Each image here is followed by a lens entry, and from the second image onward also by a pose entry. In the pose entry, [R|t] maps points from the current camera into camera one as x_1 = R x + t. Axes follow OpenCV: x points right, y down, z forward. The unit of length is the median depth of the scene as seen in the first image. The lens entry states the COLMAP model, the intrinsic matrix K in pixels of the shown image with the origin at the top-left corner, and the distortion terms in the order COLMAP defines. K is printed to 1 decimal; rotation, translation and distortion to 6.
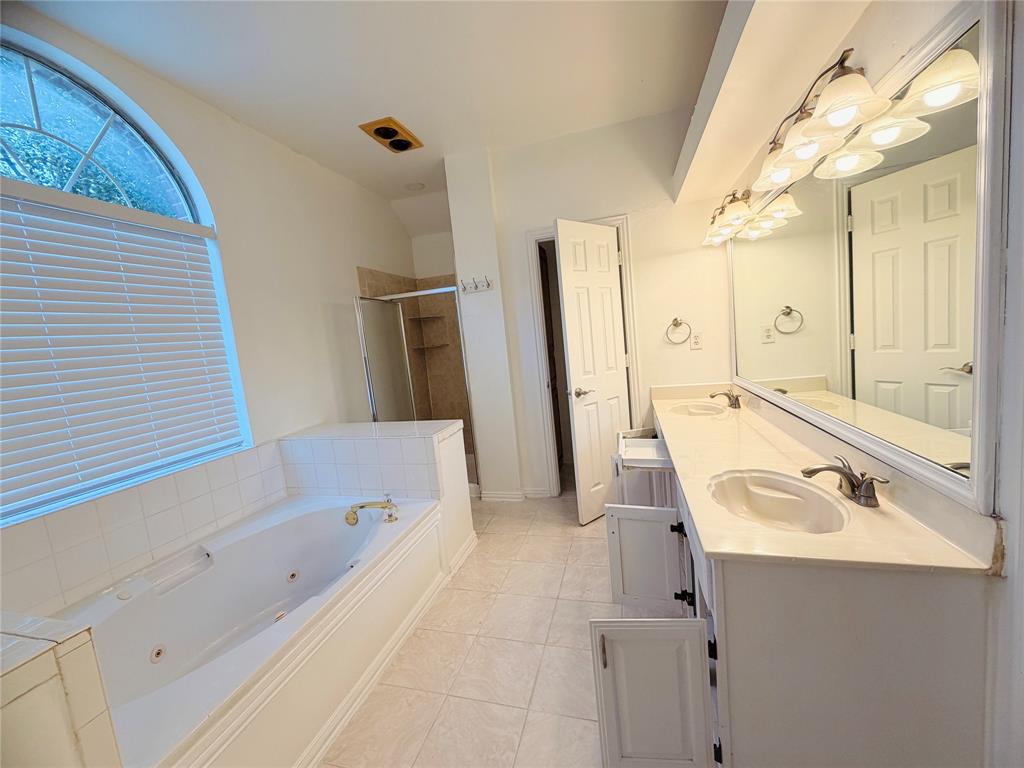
lens RADIAL K [[408.1, 0, 511.1], [0, 408.1, 381.9], [0, 0, 1]] dist [0.001814, -0.000001]
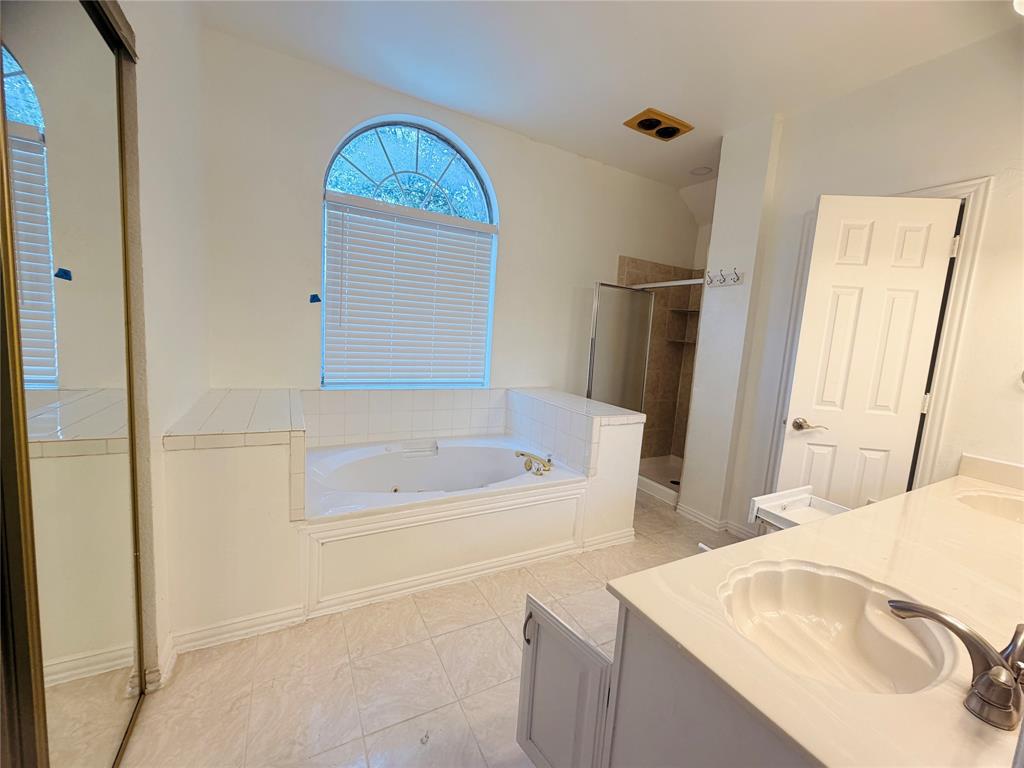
lens RADIAL K [[408.1, 0, 510.0], [0, 408.1, 381.6], [0, 0, 1]] dist [0.001814, -0.000001]
pose [[0.689836, 0.224745, -0.688198, 0.293401], [-0.209633, 0.971880, 0.107256, -0.019390], [0.692951, 0.070280, 0.717551, 0.067665]]
